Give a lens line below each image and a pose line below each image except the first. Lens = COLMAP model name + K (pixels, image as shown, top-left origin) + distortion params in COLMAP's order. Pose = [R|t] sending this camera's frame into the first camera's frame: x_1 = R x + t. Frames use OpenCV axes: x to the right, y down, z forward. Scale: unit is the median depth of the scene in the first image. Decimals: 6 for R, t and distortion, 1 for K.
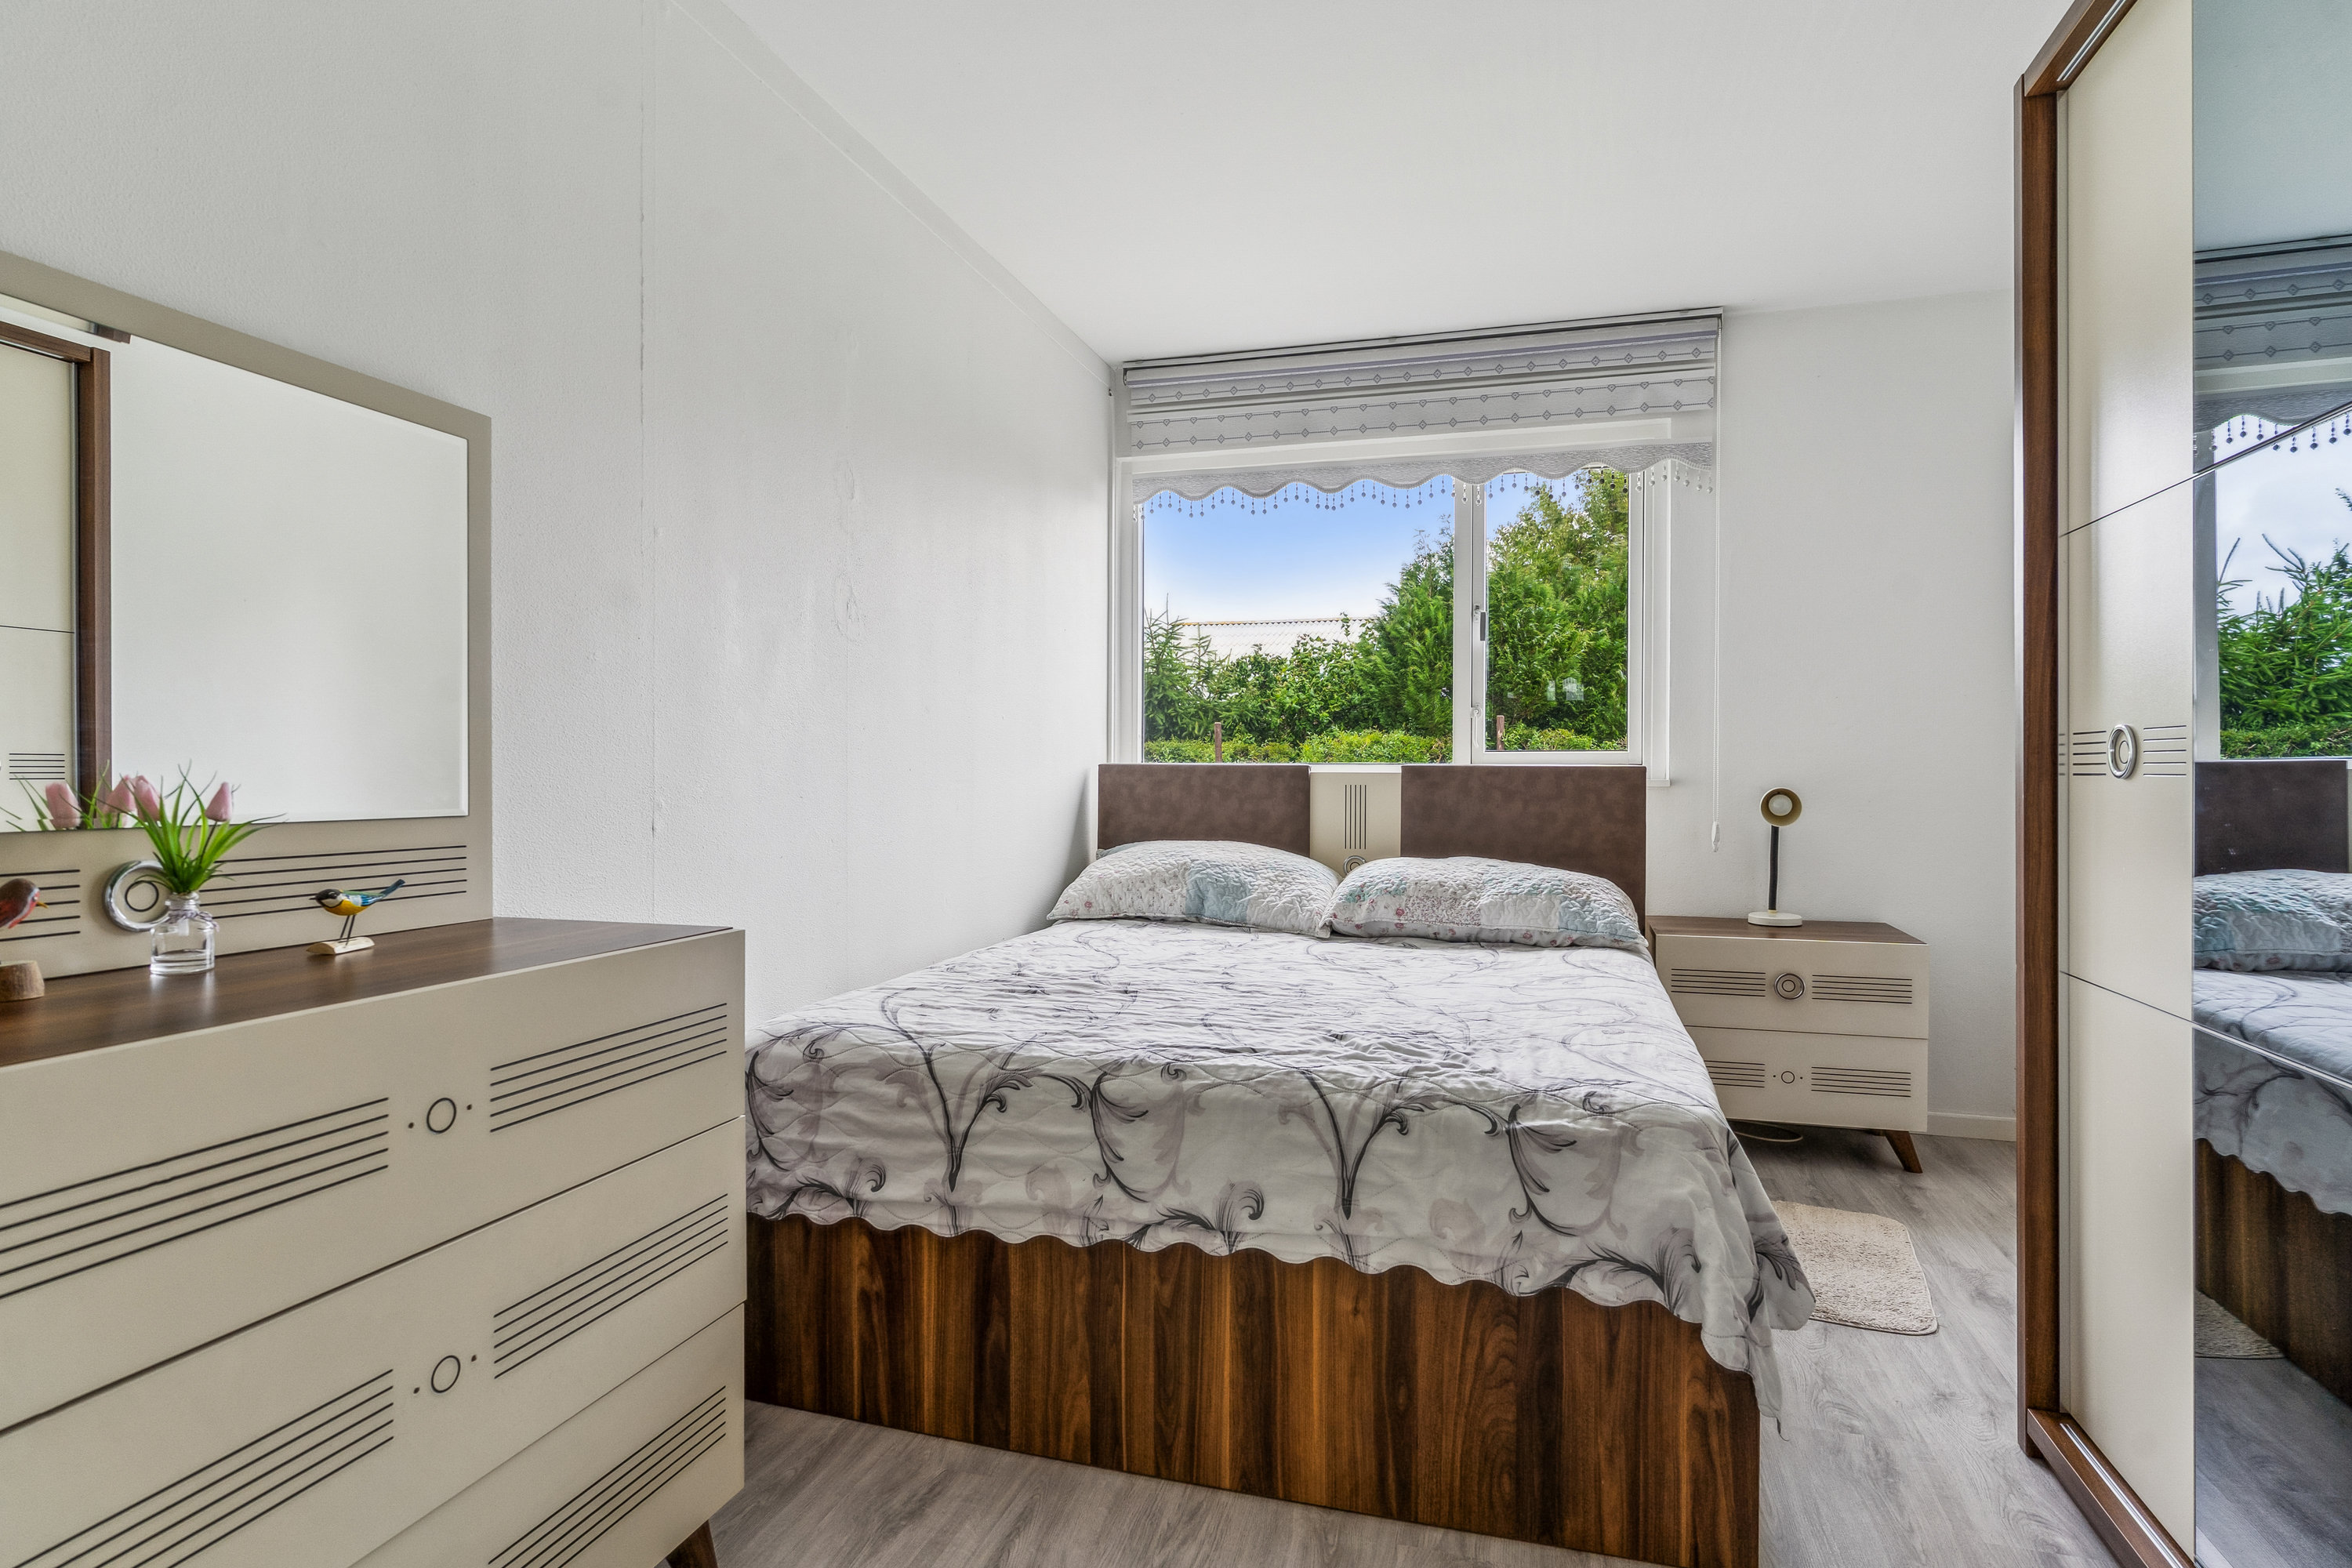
lens RADIAL K [[1262.5, 0, 1176.0], [0, 1262.5, 784.0], [0, 0, 1]] dist [-0.001290, -0.000478]
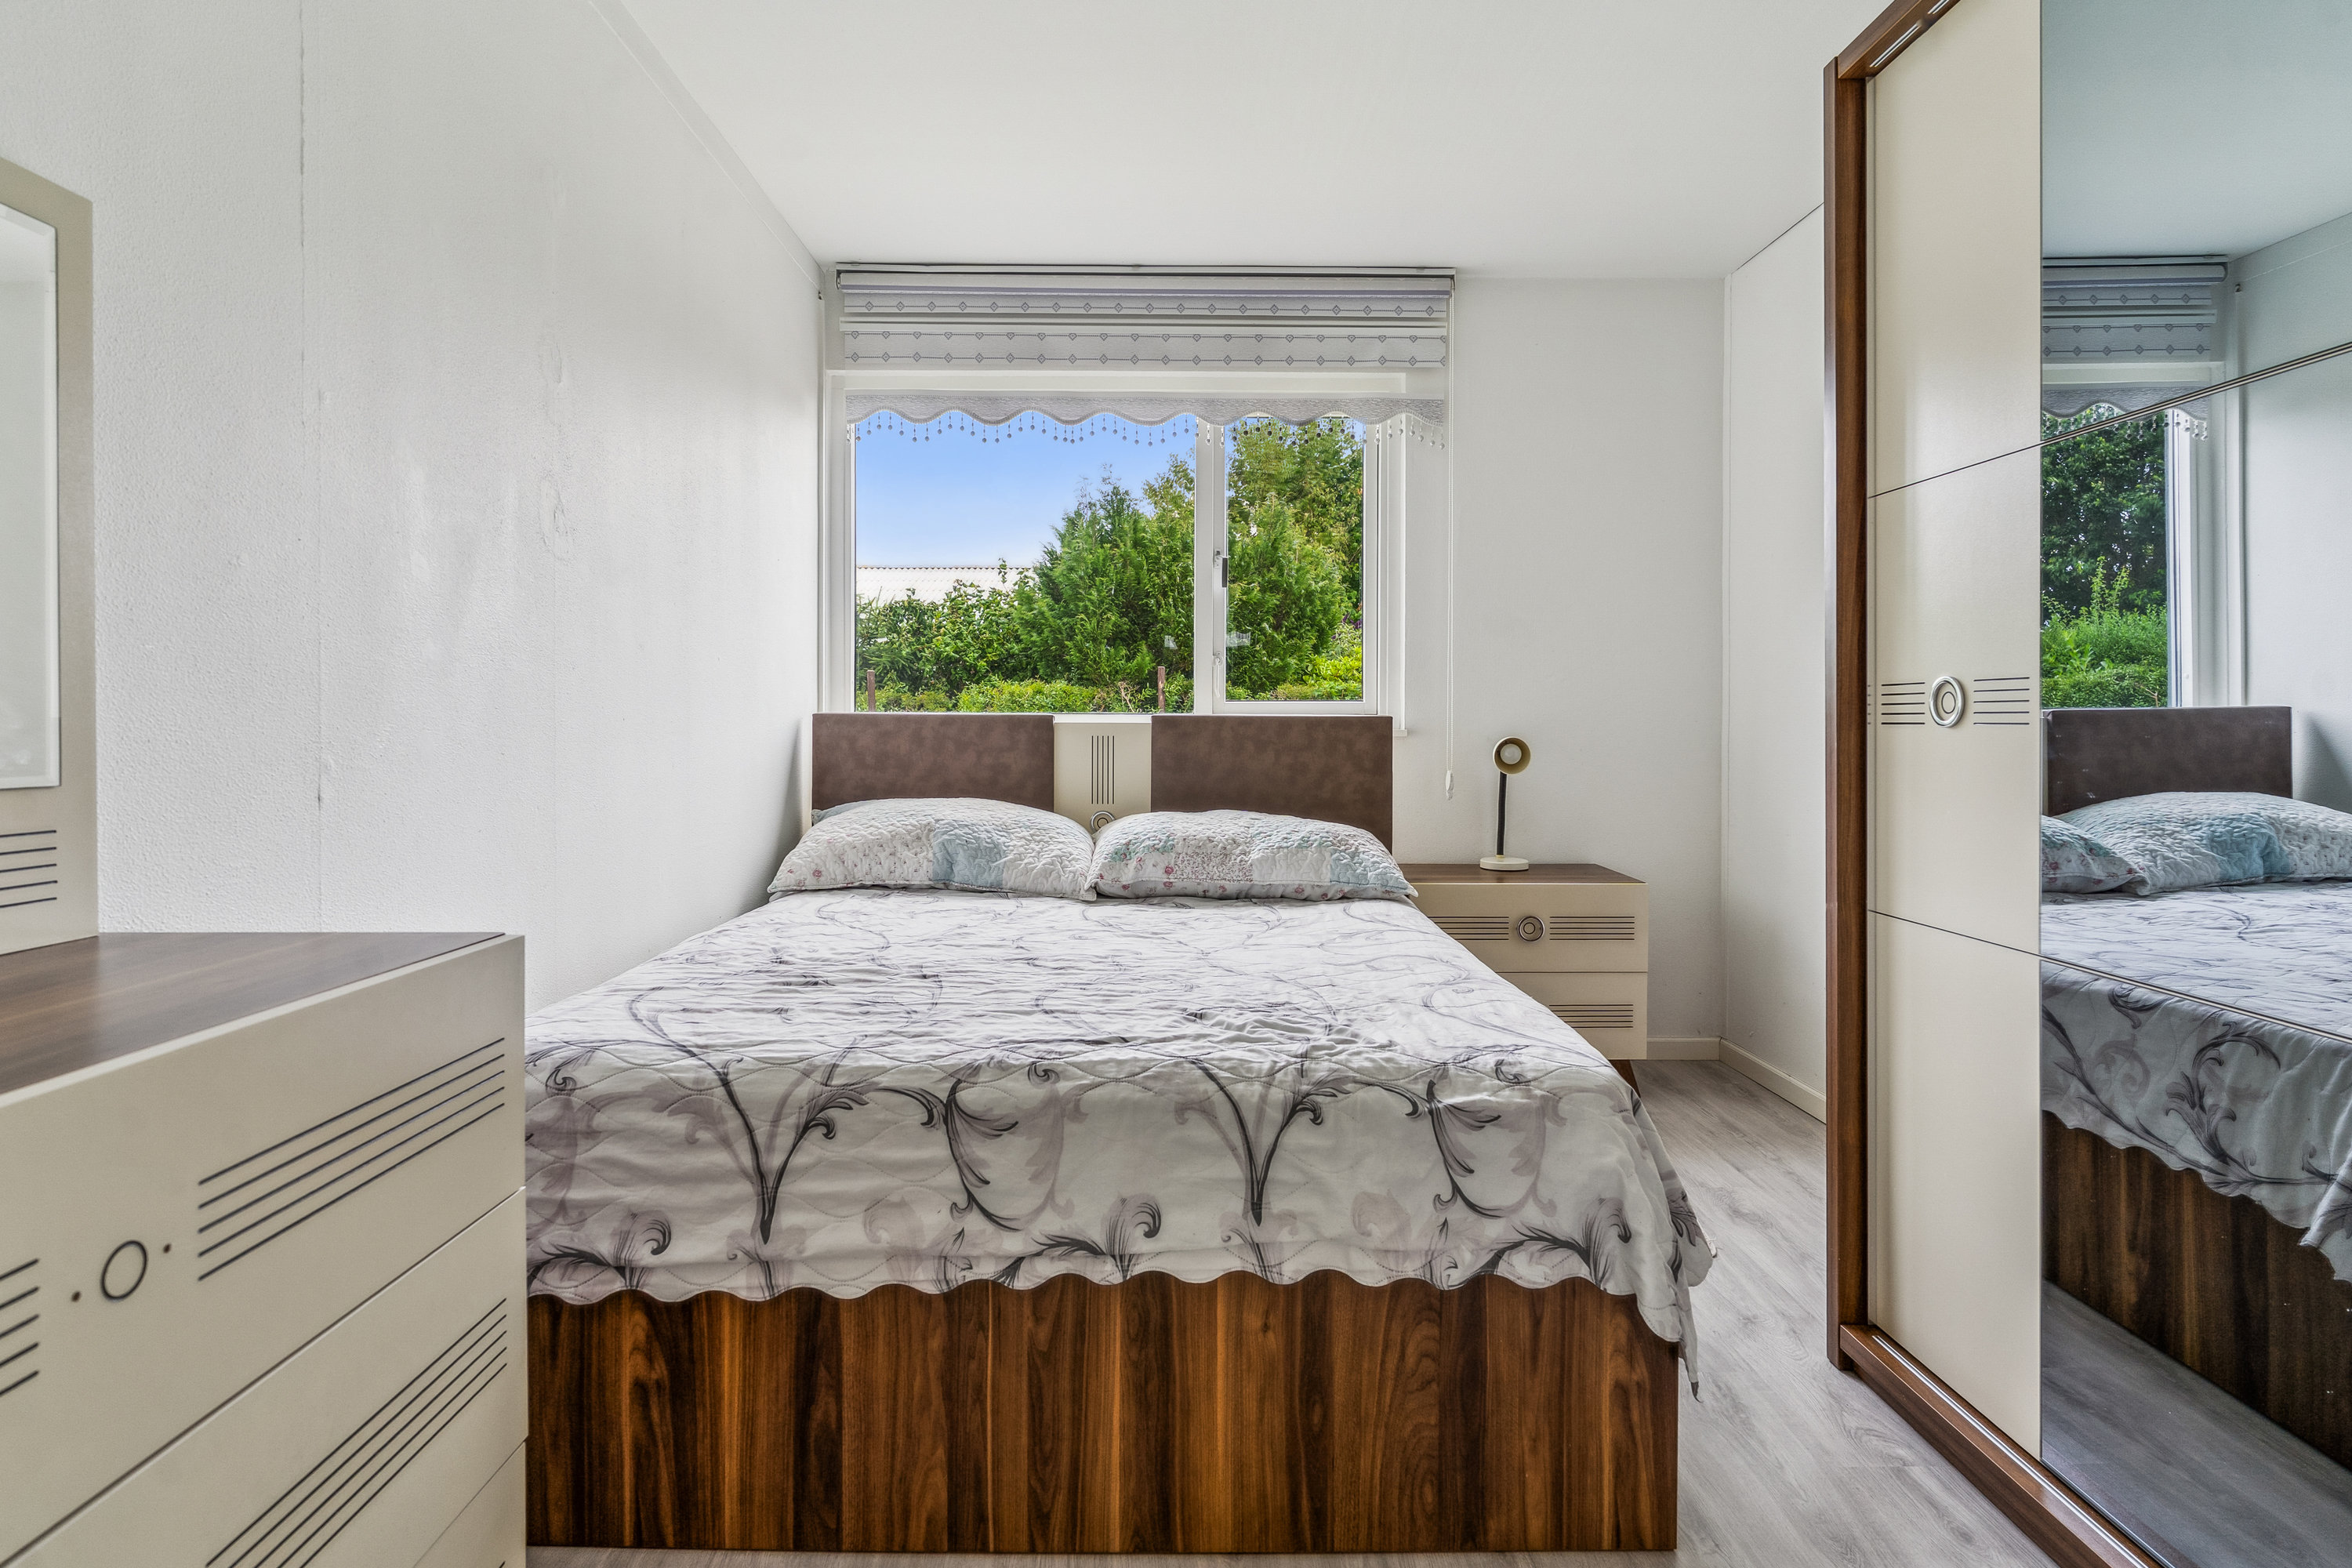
lens RADIAL K [[1272.1, 0, 1181.0], [0, 1272.1, 736.5], [0, 0, 1]] dist [-0.001639, -0.000868]
pose [[0.955075, -0.003798, 0.296339, -0.162542], [0.003446, 0.999993, 0.001710, -0.000397], [-0.296343, -0.000612, 0.955081, 0.147888]]
